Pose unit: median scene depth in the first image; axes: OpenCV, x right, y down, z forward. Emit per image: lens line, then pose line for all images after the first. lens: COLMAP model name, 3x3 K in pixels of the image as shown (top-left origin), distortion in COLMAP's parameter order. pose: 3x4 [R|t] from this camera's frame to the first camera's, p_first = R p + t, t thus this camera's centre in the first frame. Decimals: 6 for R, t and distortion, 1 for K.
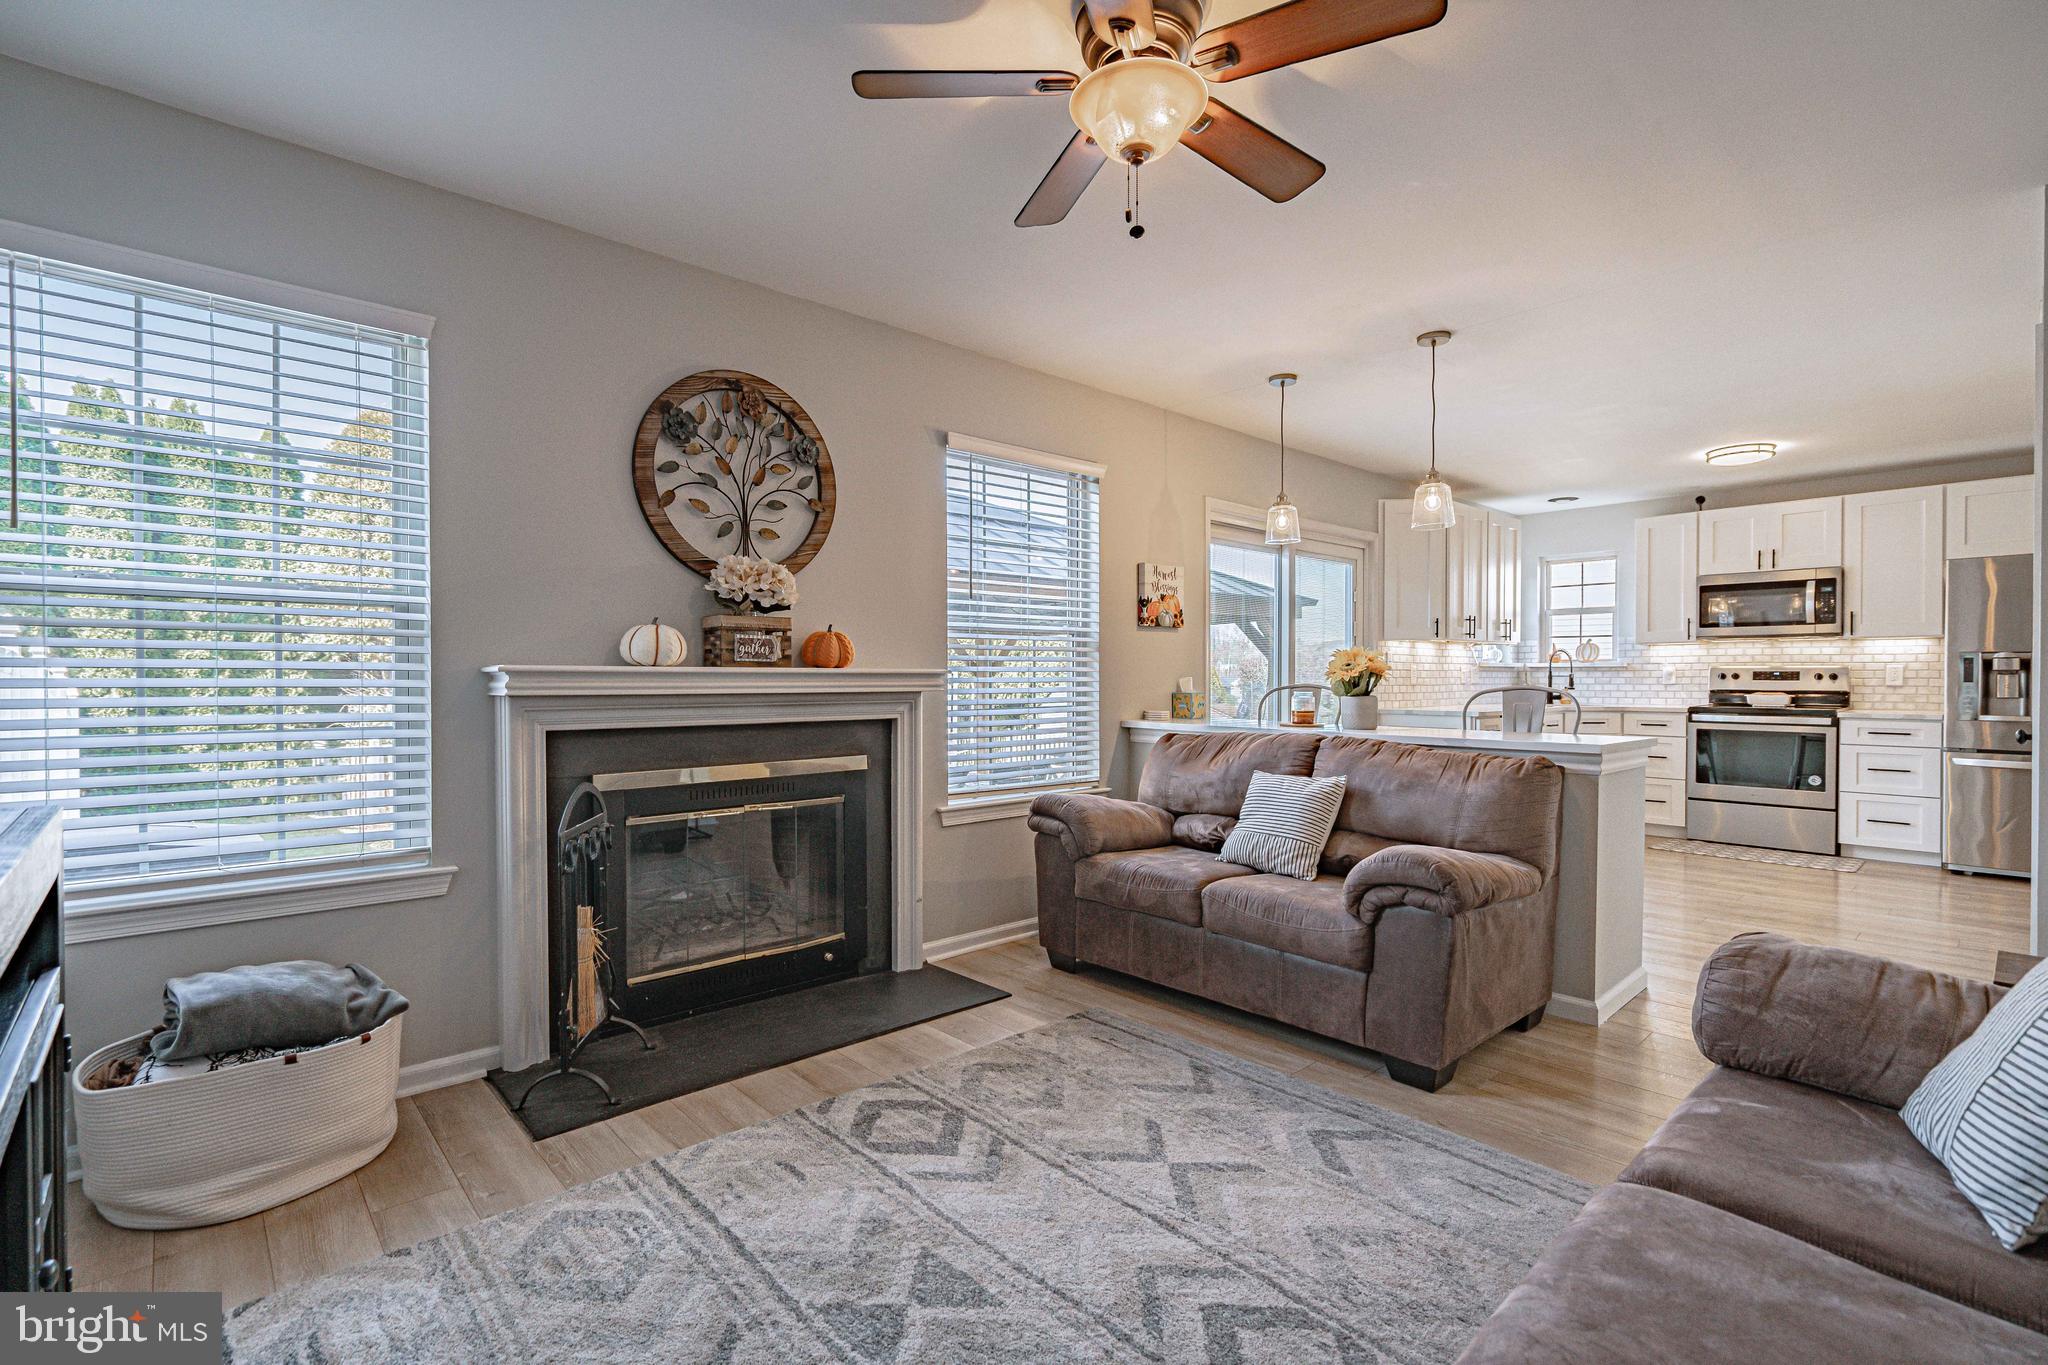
lens RADIAL K [[947.7, 0, 1026.7], [0, 947.7, 696.2], [0, 0, 1]] dist [-0.004871, 0.002628]
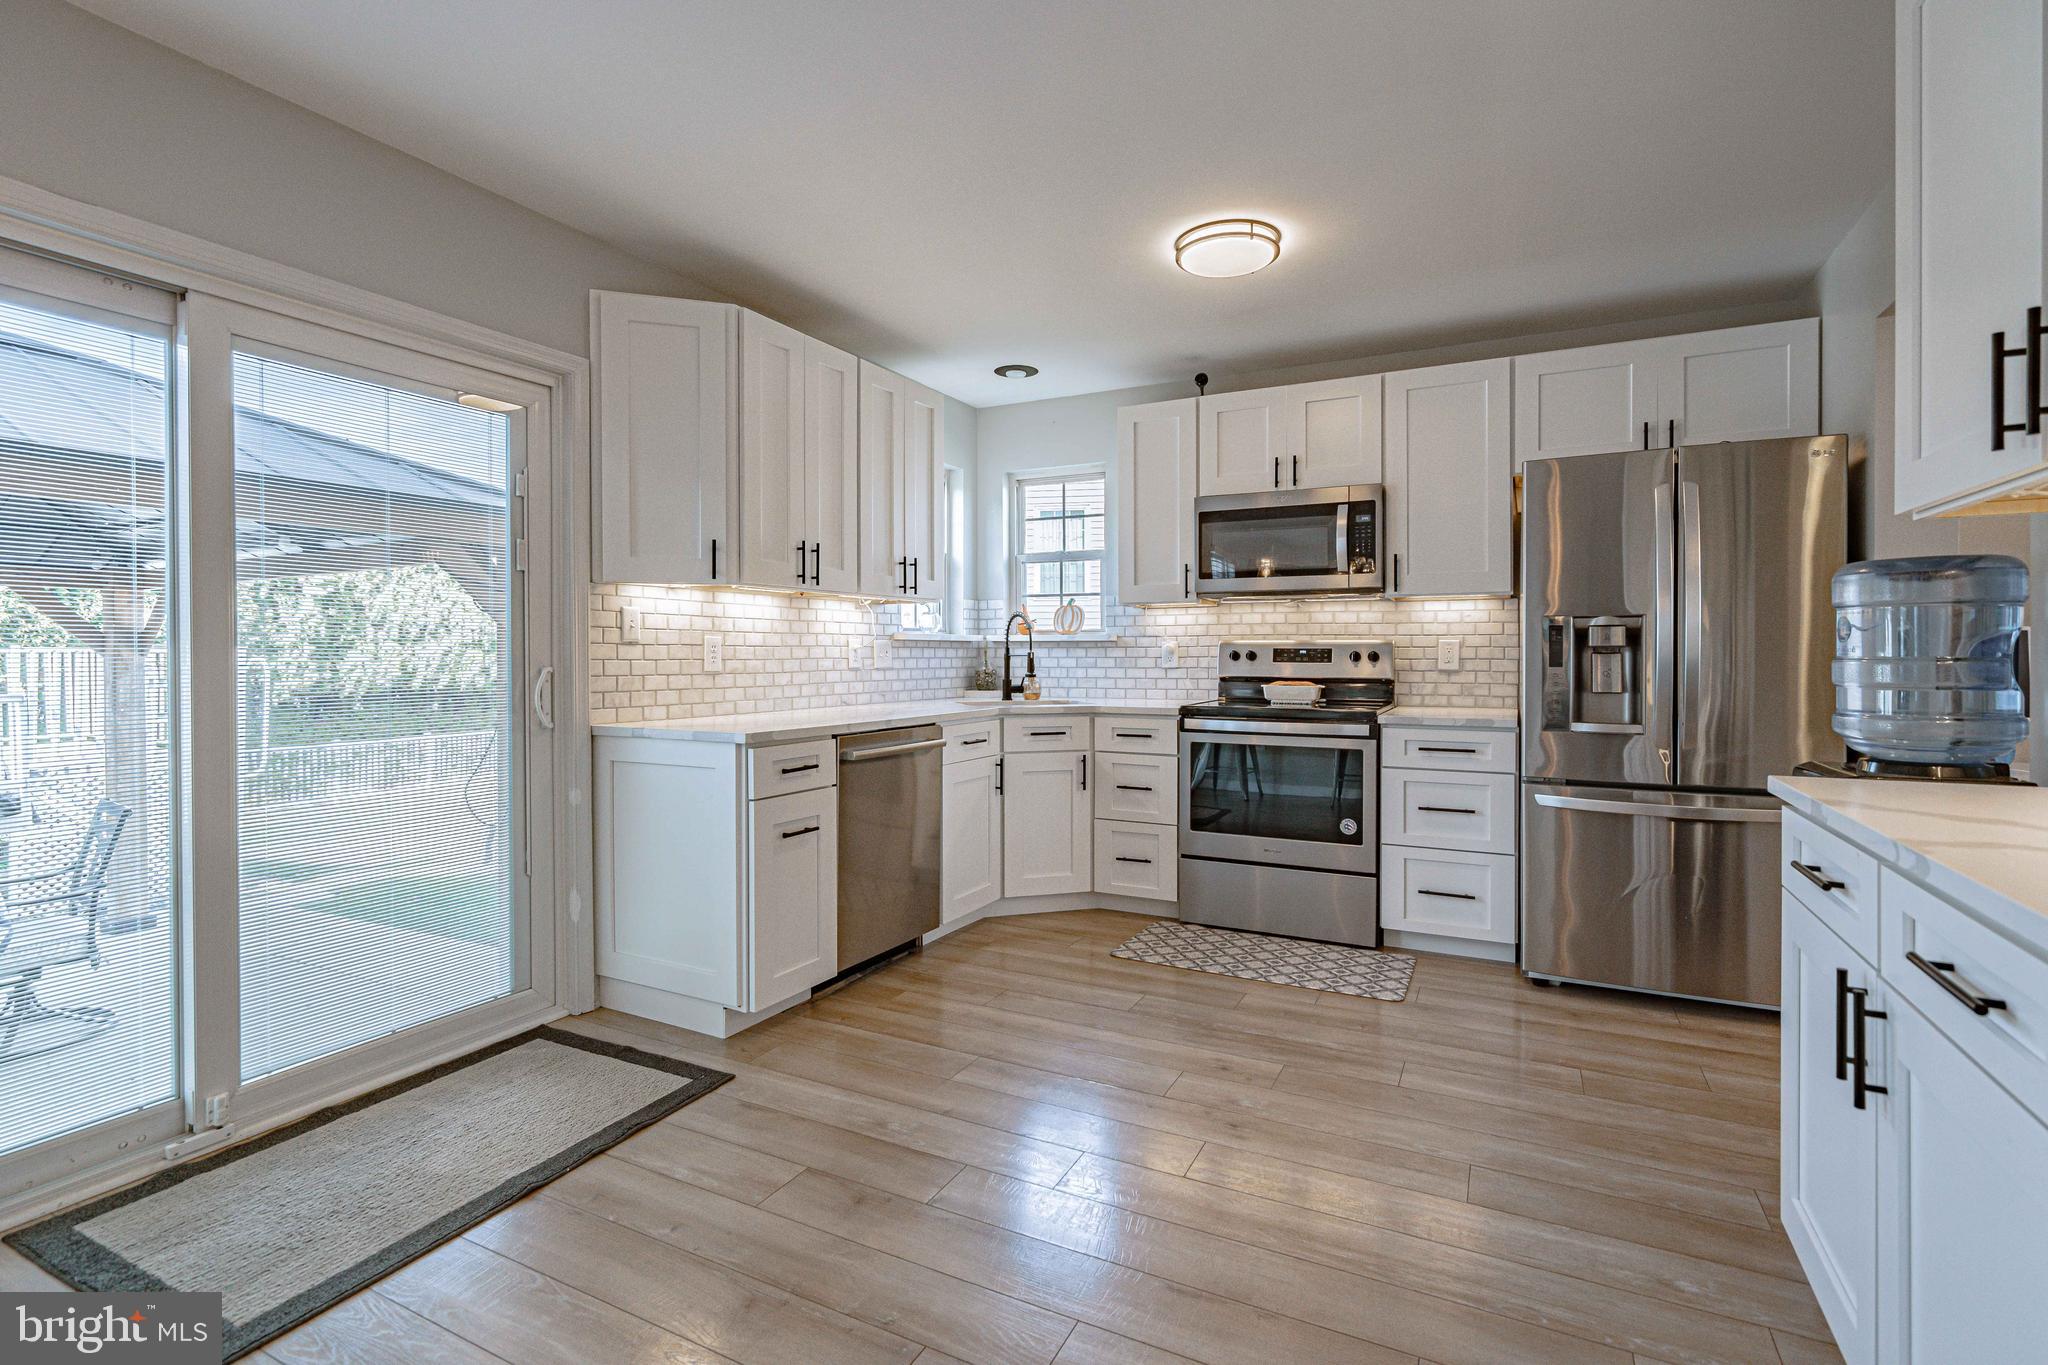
lens RADIAL K [[947.7, 0, 1024.4], [0, 947.7, 671.1], [0, 0, 1]] dist [-0.004871, 0.002628]
pose [[0.942991, -0.005775, 0.332767, 0.409372], [0.006840, 0.999975, -0.002029, -0.011137], [-0.332747, 0.004190, 0.943007, 0.465471]]
